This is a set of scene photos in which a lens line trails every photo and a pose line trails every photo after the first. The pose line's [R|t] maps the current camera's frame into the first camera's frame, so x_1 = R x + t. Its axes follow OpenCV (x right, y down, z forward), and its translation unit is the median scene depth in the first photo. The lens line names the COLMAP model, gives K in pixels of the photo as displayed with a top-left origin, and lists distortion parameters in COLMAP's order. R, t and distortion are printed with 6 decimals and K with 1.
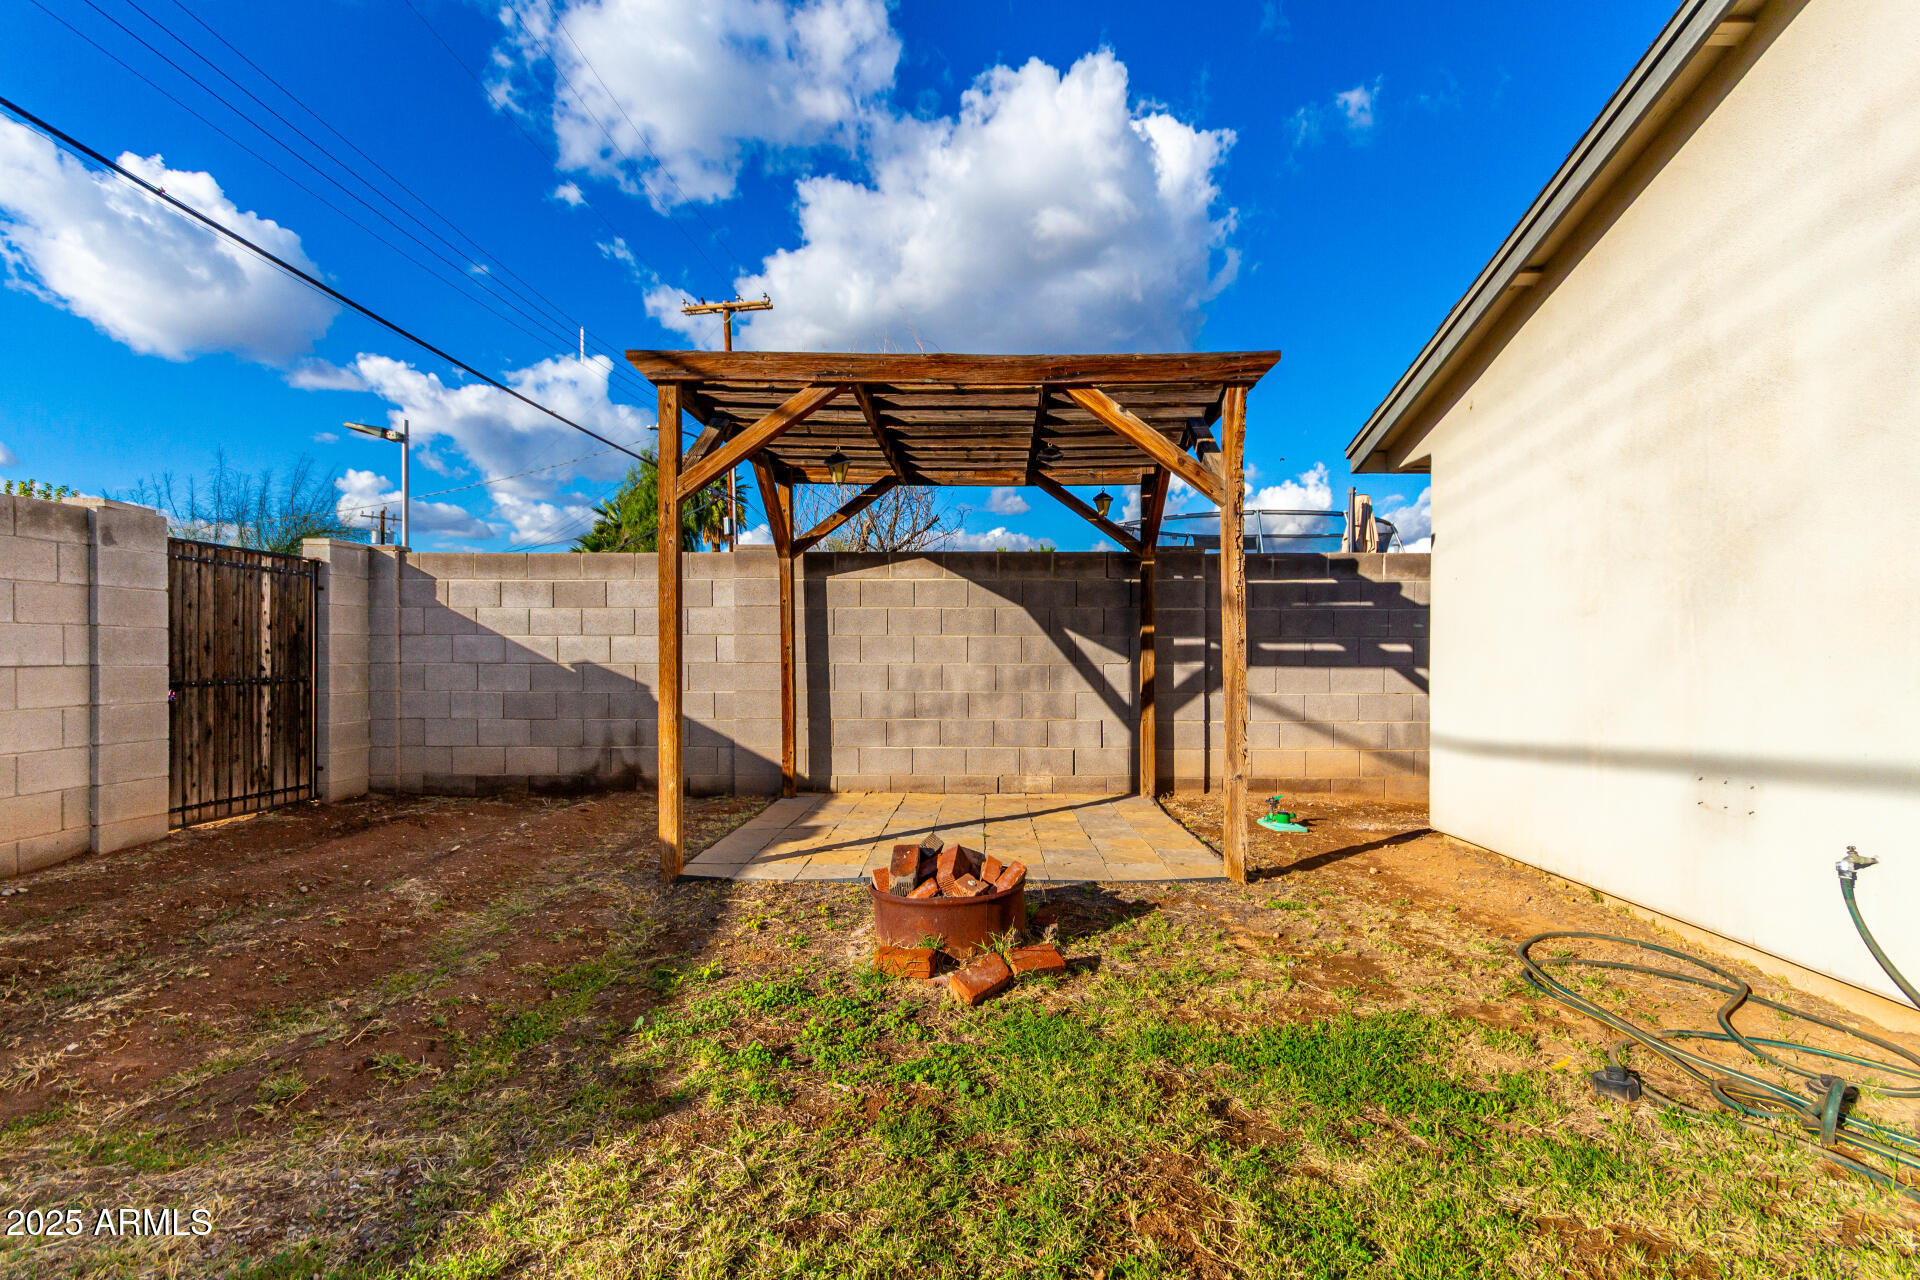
lens RADIAL K [[889.7, 0, 963.2], [0, 889.7, 655.7], [0, 0, 1]] dist [0.004696, 0.000337]
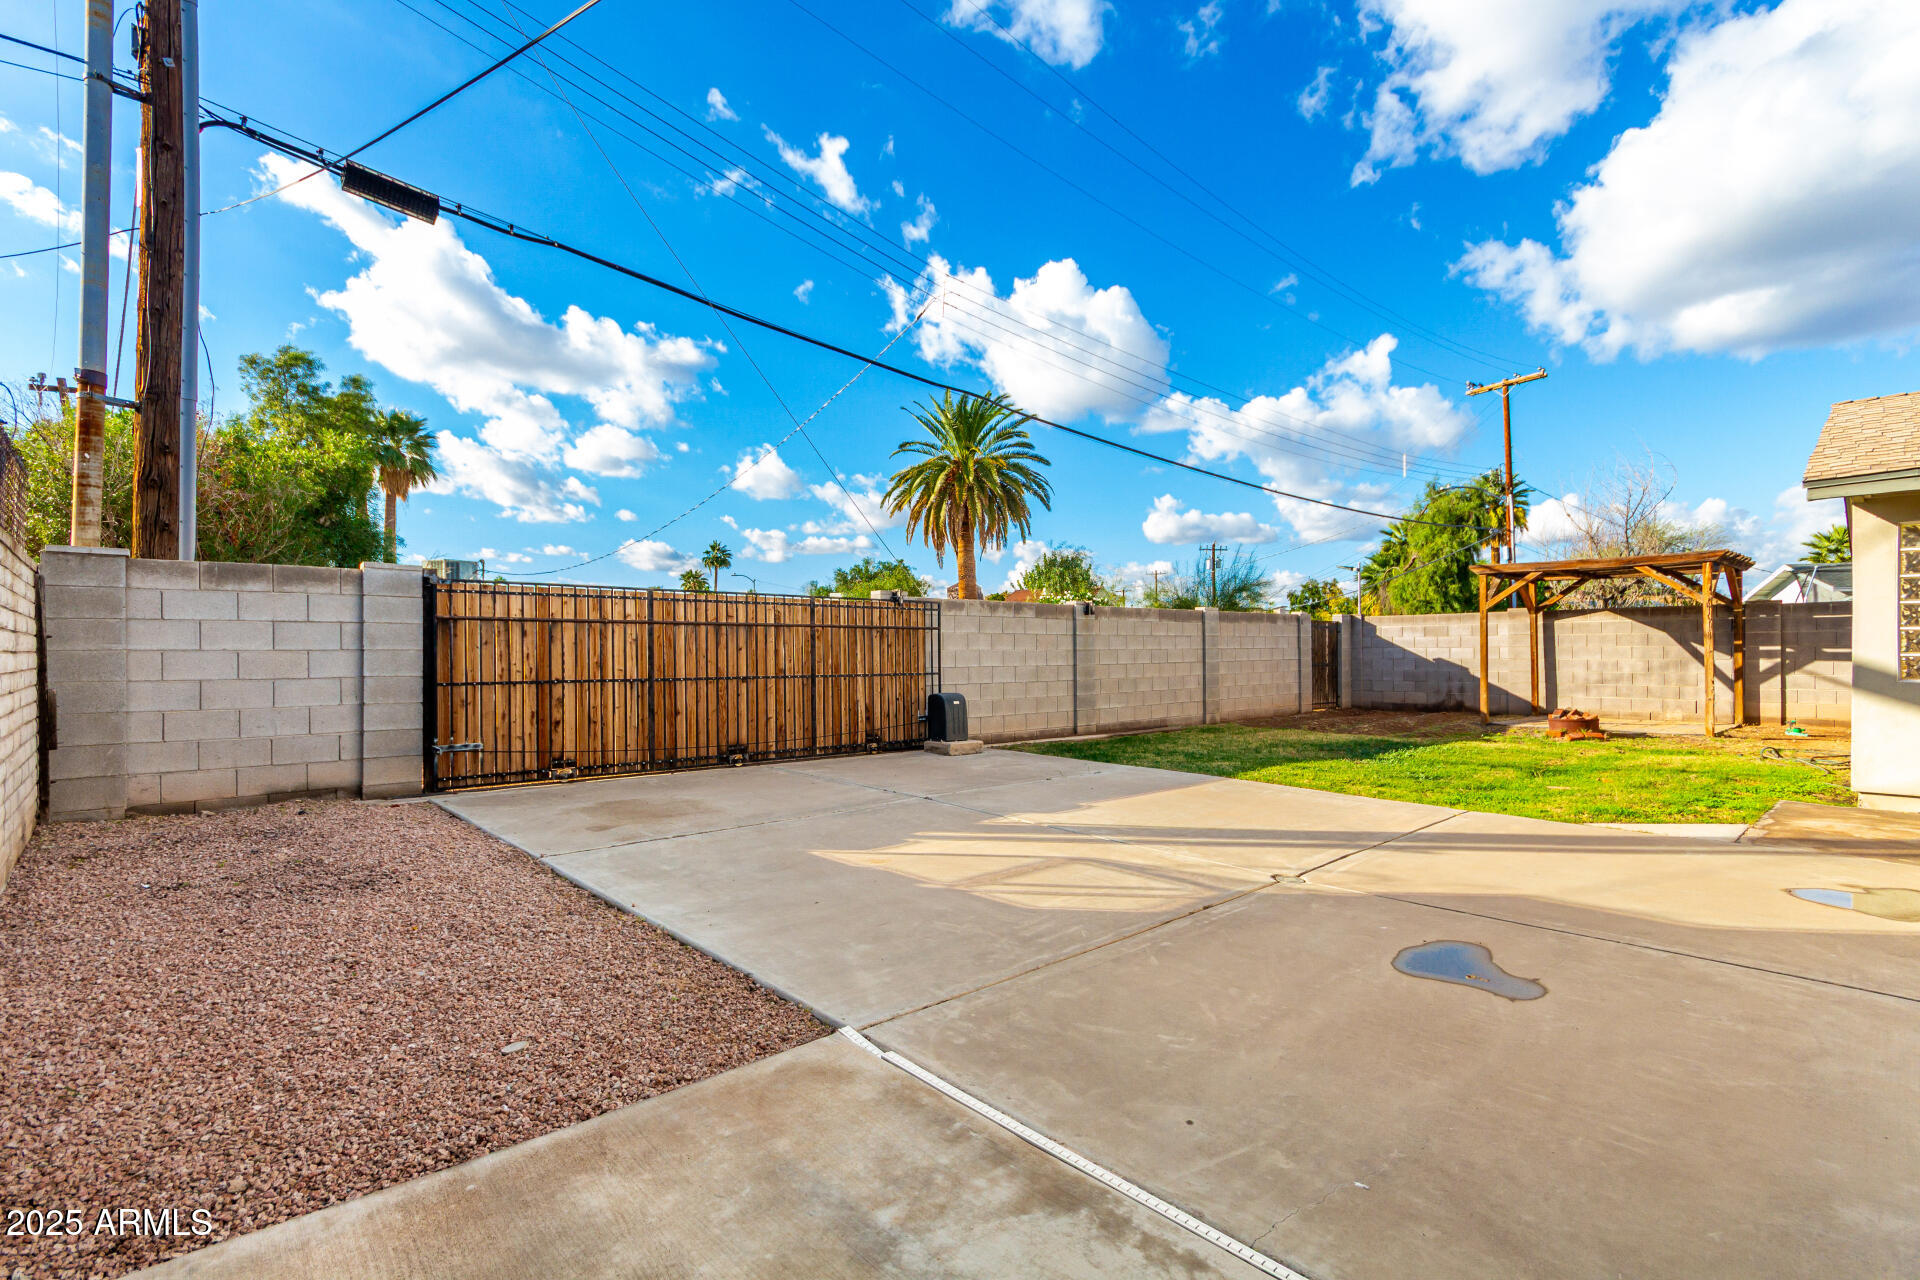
lens RADIAL K [[874.5, 0, 961.1], [0, 874.5, 659.5], [0, 0, 1]] dist [0.005455, 0.000804]
pose [[0.683760, 0.000880, -0.729707, 0.444030], [0.004827, 0.999972, 0.005729, -0.010455], [0.729691, -0.007439, 0.683736, -1.637163]]
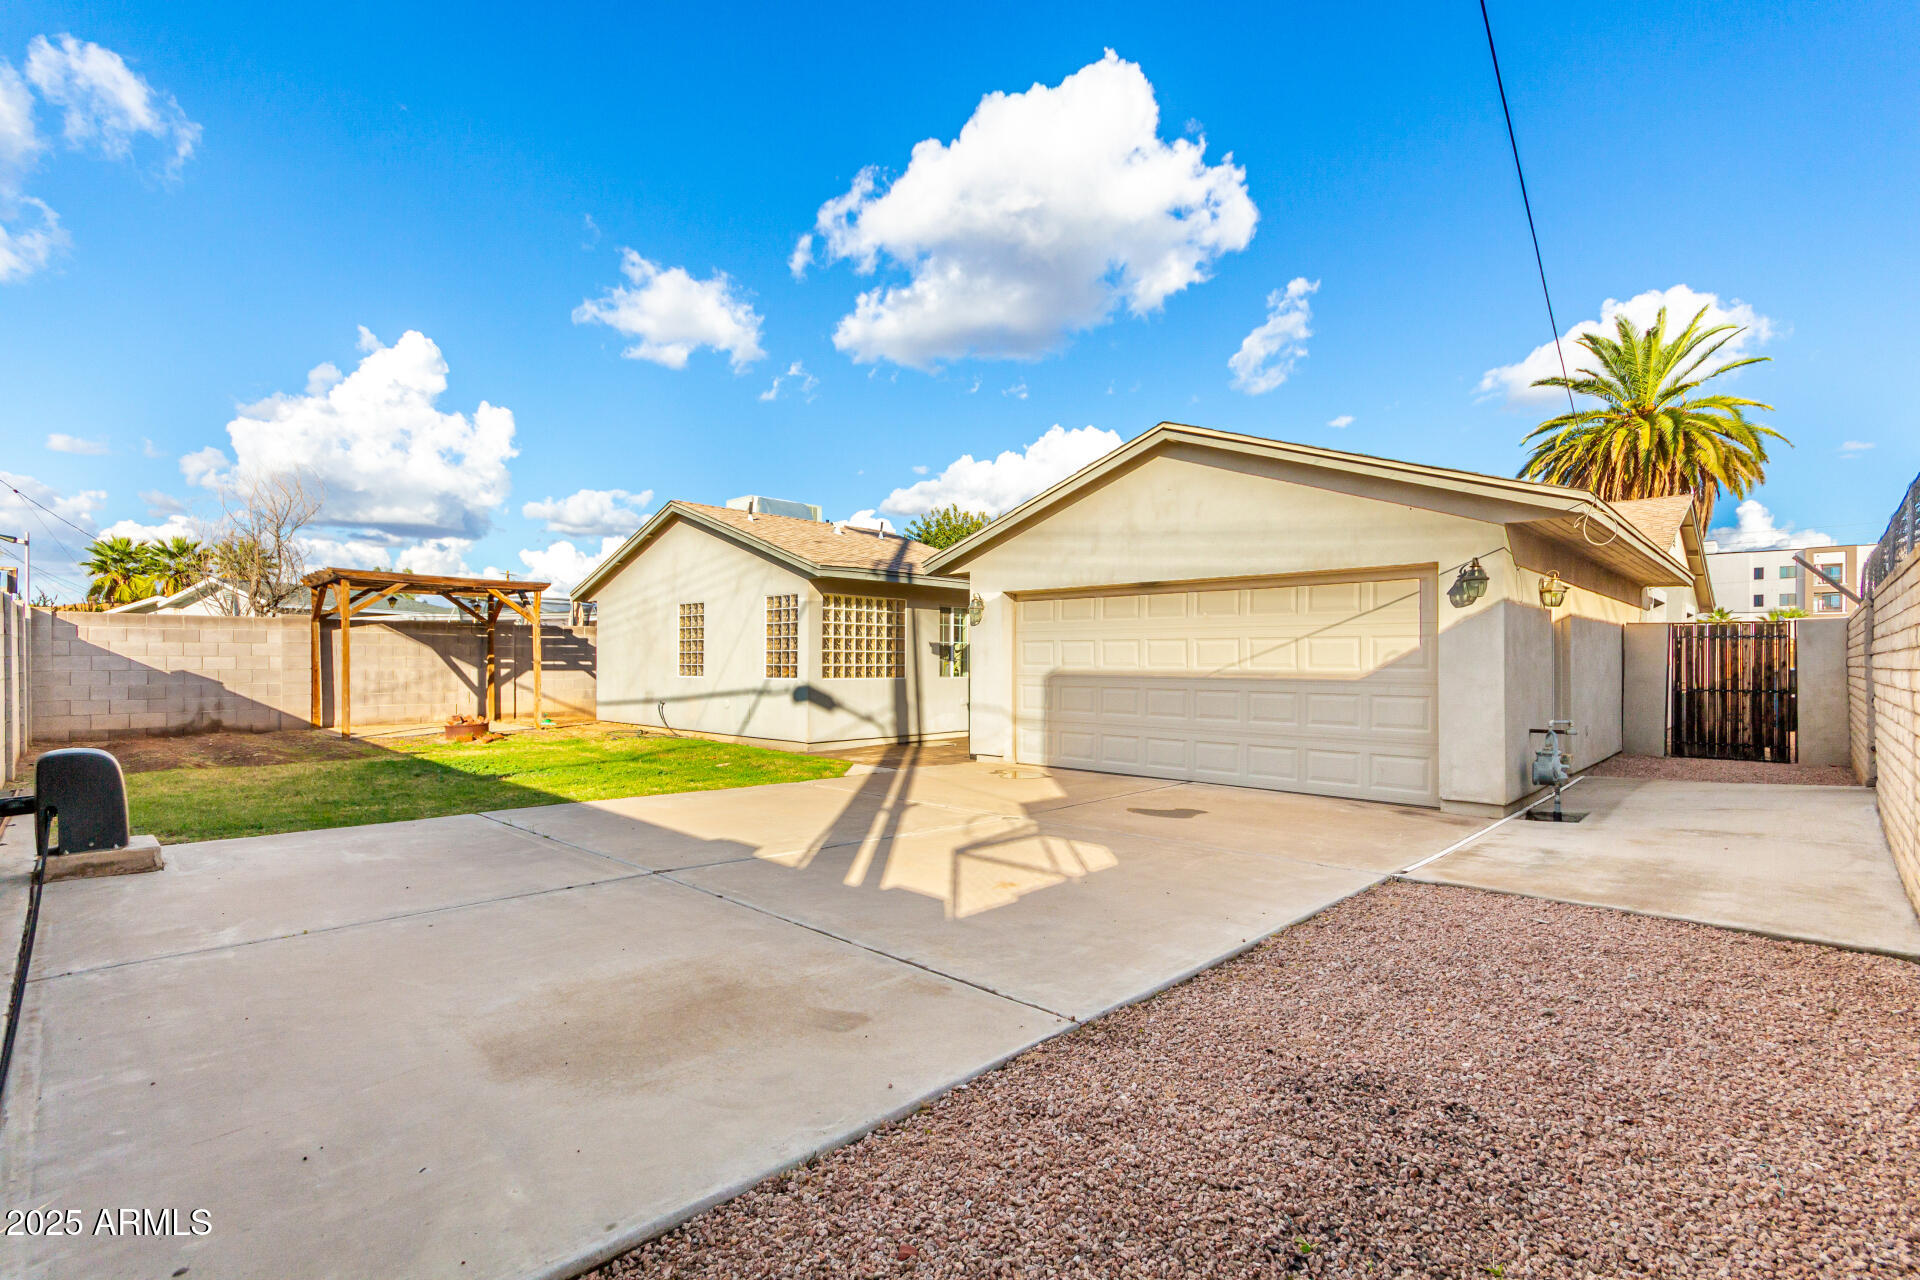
lens RADIAL K [[874.5, 0, 961.1], [0, 874.5, 659.5], [0, 0, 1]] dist [0.005455, 0.000804]
pose [[0.683362, 0.000368, 0.730079, -0.681644], [-0.001791, 0.999998, 0.001173, -0.021735], [-0.730077, -0.002109, 0.683361, -1.644231]]
